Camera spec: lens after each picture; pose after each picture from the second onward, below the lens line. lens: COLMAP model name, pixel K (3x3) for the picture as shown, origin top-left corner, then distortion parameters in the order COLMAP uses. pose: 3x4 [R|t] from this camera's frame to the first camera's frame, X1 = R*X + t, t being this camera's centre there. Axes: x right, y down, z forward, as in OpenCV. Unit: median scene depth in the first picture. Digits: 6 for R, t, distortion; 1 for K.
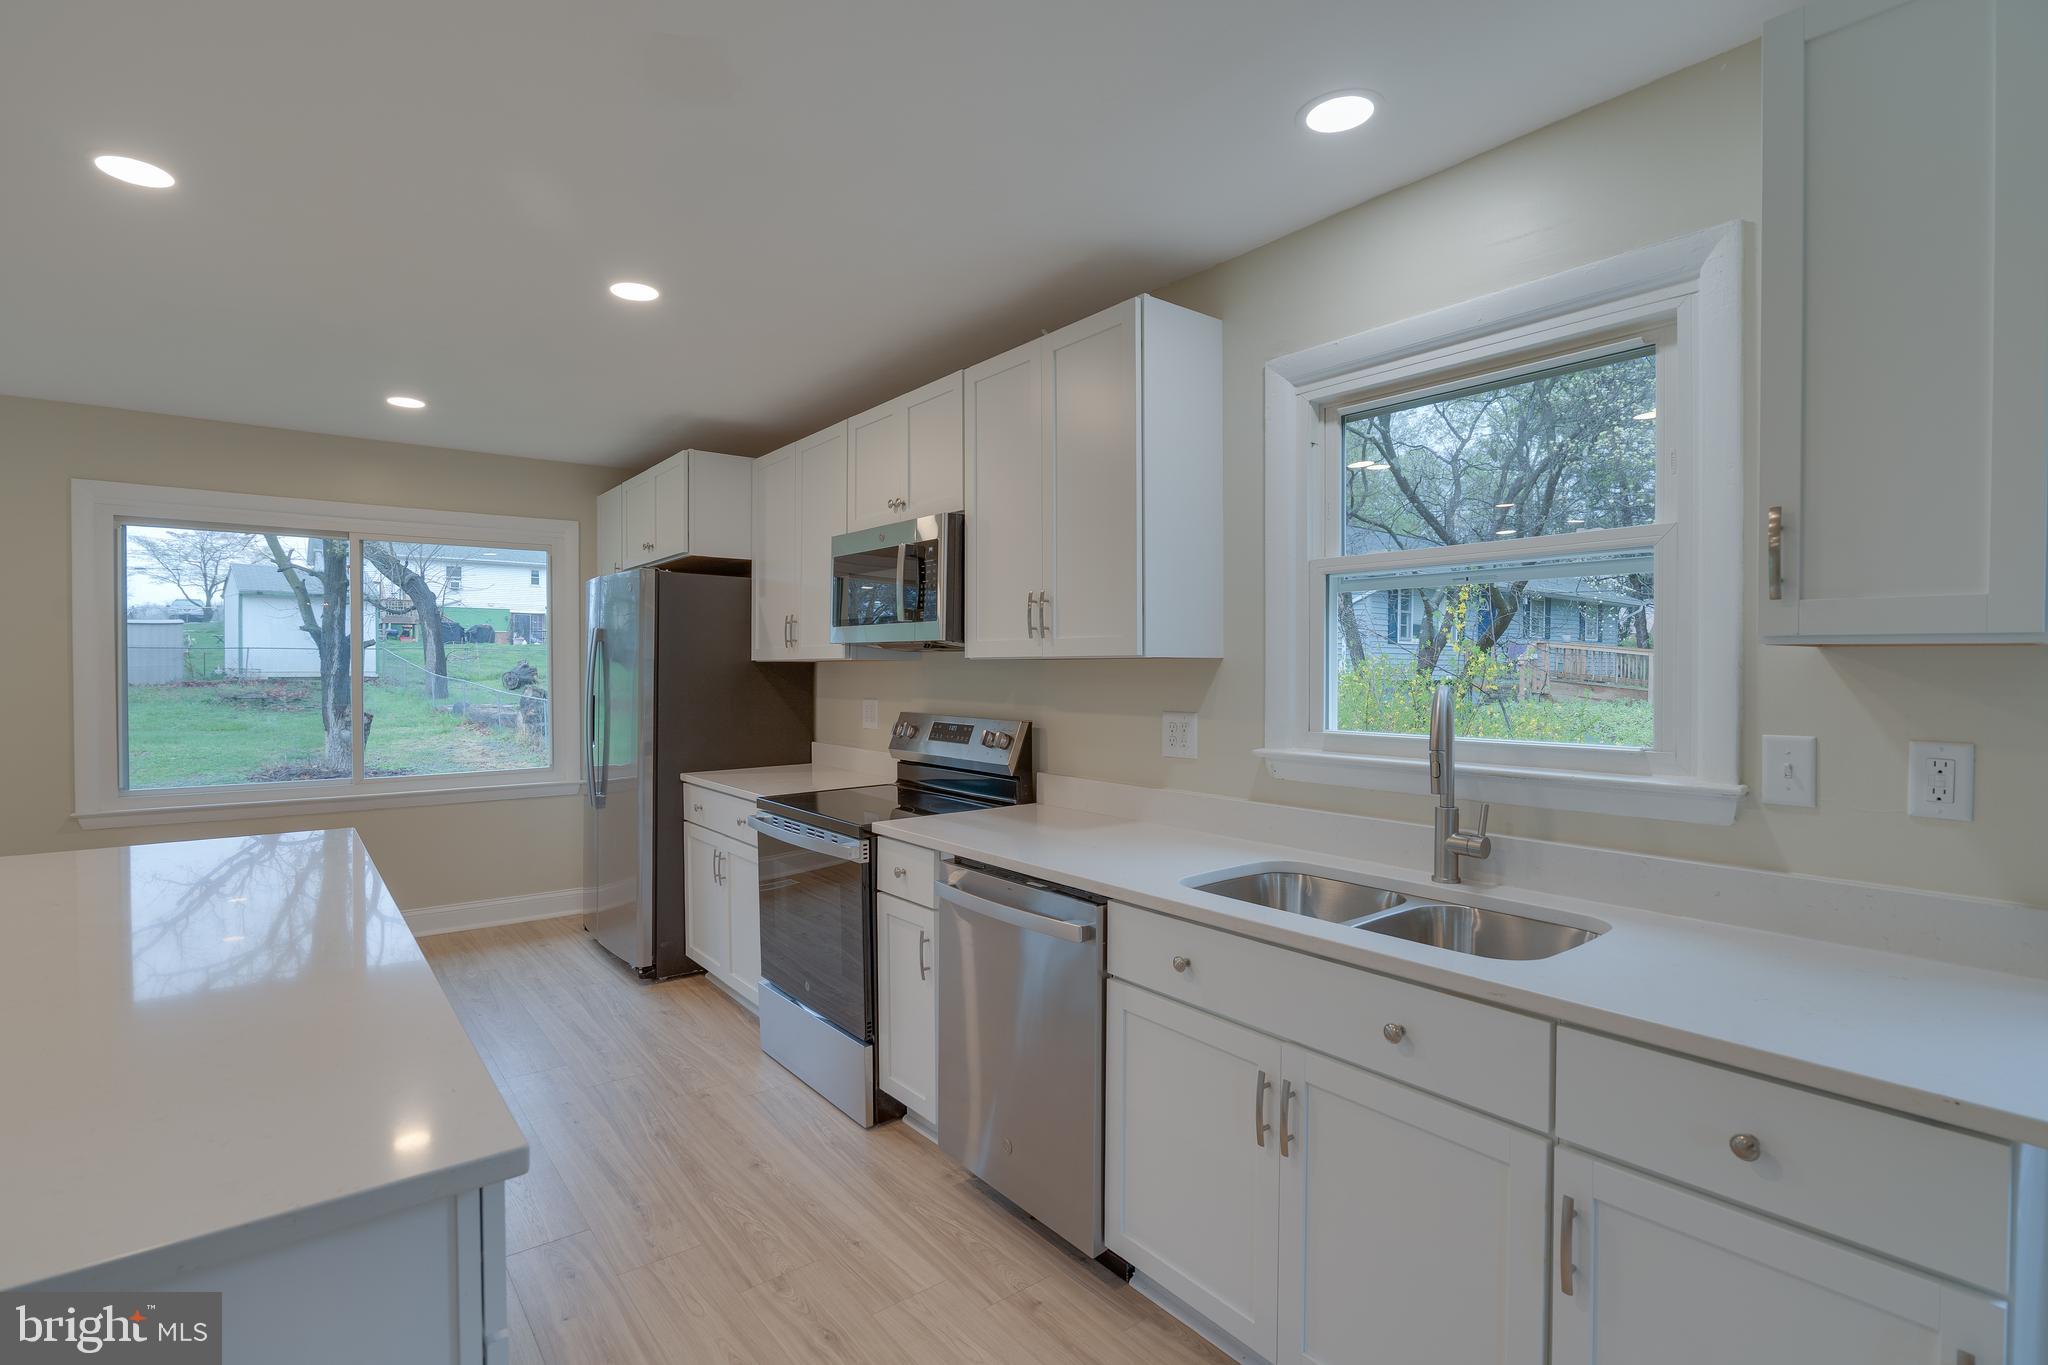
lens RADIAL K [[966.6, 0, 1029.3], [0, 966.6, 678.8], [0, 0, 1]] dist [-0.020719, 0.006365]
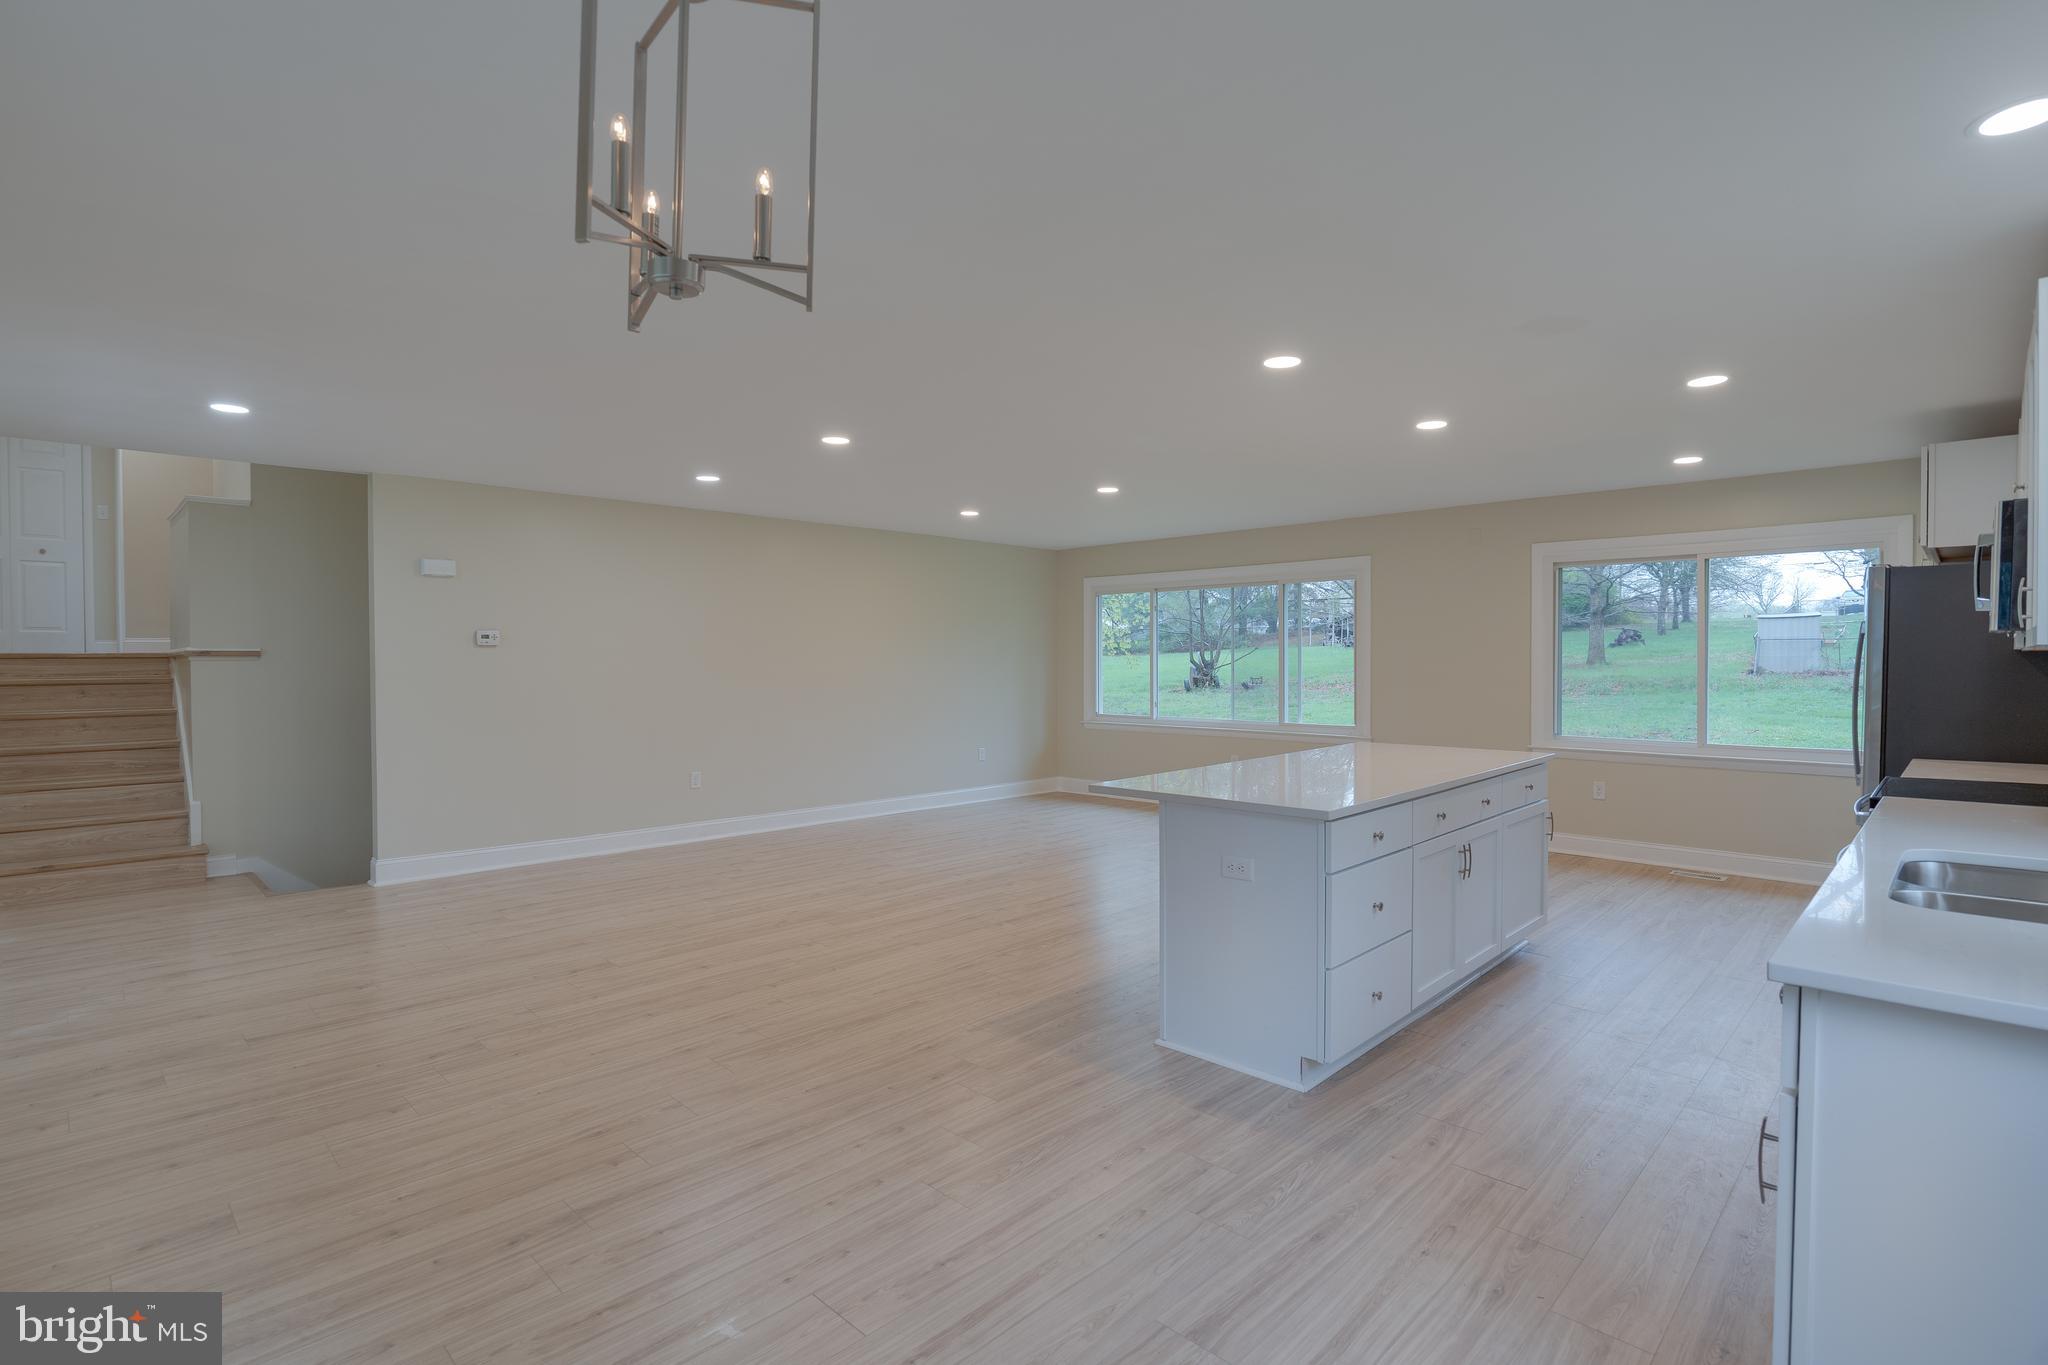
lens RADIAL K [[977.9, 0, 1021.4], [0, 977.9, 678.7], [0, 0, 1]] dist [-0.019797, 0.000600]
pose [[0.116152, 0.020773, -0.993014, 0.805874], [-0.010257, 0.999753, 0.019715, -0.000300], [0.993178, 0.007895, 0.116336, -0.119148]]
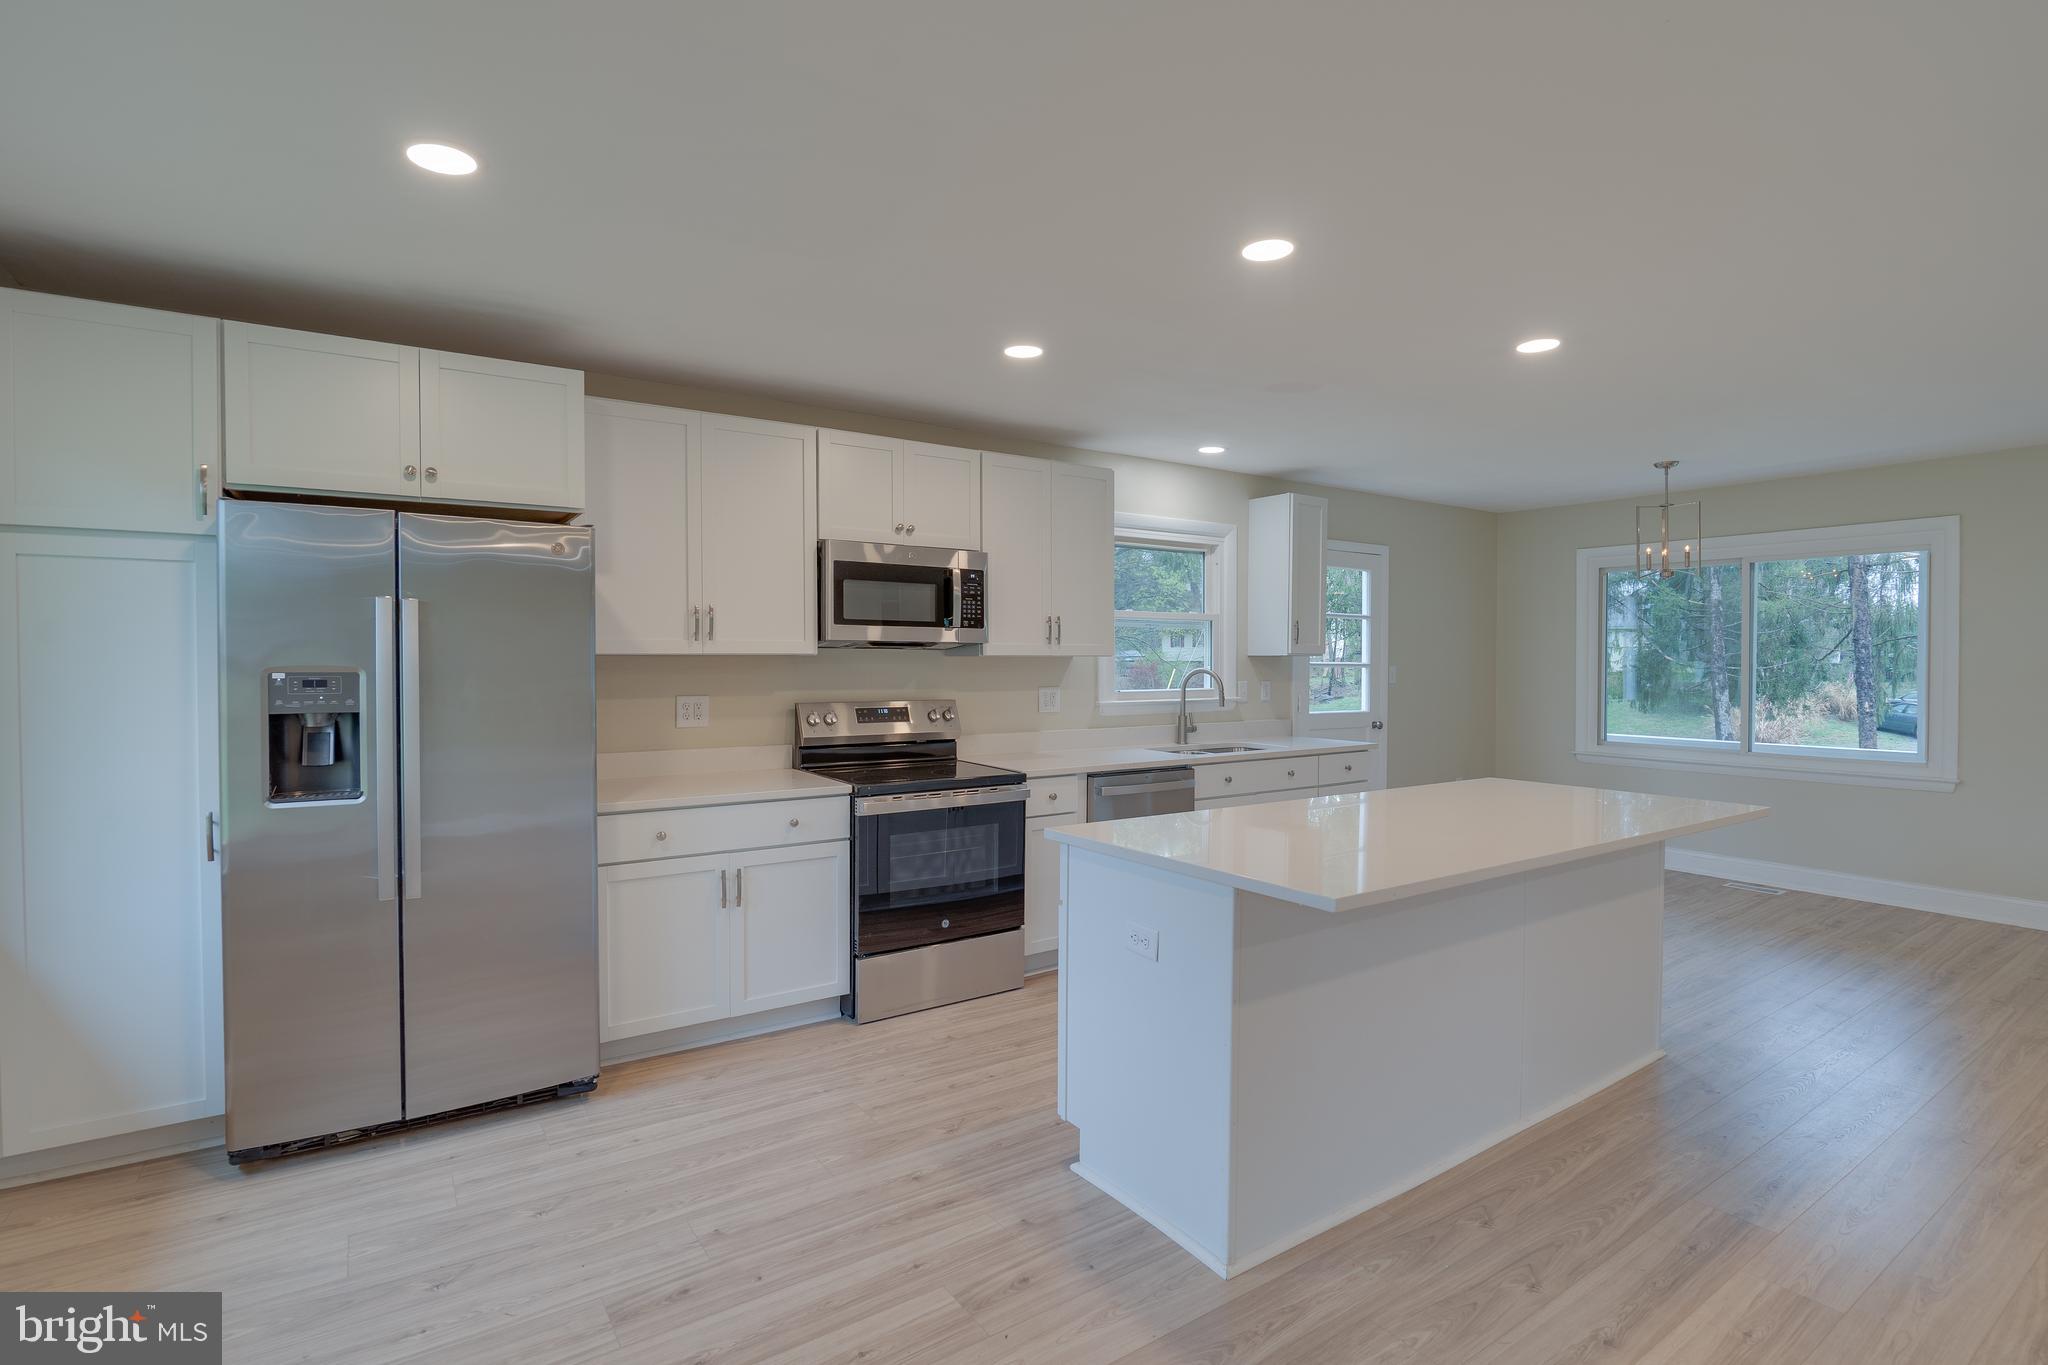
lens RADIAL K [[977.9, 0, 1021.4], [0, 977.9, 678.7], [0, 0, 1]] dist [-0.019797, 0.000600]
pose [[0.072959, -0.021535, 0.997102, -1.565483], [0.010634, 0.999727, 0.020814, -0.017362], [-0.997278, 0.009084, 0.073168, 0.875006]]
